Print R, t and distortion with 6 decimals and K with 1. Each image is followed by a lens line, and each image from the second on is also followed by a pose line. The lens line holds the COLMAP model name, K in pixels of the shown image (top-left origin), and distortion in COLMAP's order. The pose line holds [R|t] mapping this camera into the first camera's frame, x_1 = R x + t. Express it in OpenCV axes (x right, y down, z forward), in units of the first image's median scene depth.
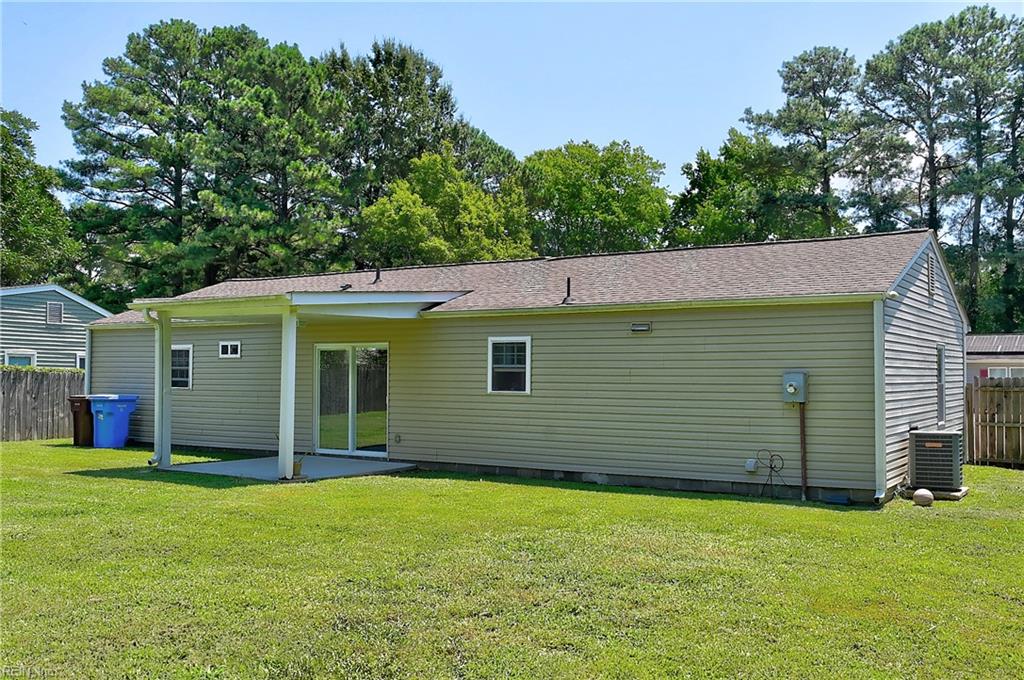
lens RADIAL K [[973.3, 0, 511.6], [0, 973.3, 339.8], [0, 0, 1]] dist [0.000671, 0.000000]
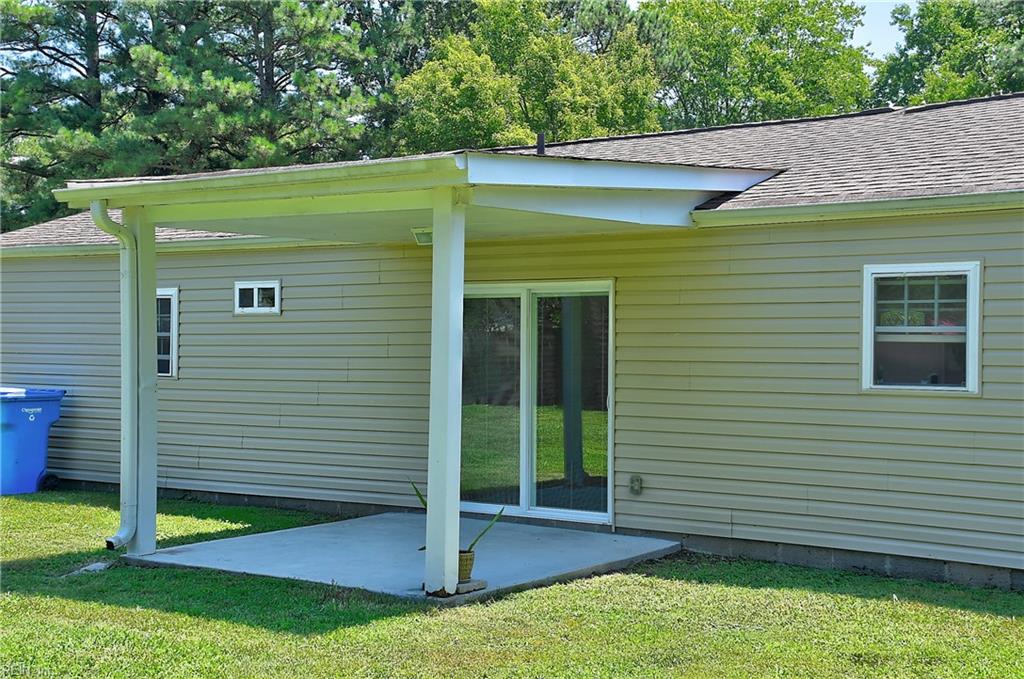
lens RADIAL K [[1347.0, 0, 512.8], [0, 1347.0, 341.4], [0, 0, 1]] dist [0.242897, 0.000000]
pose [[0.999656, -0.000706, -0.026205, -0.057549], [0.001584, 0.999438, 0.033493, 0.003809], [0.026167, -0.033523, 0.999095, 0.126119]]
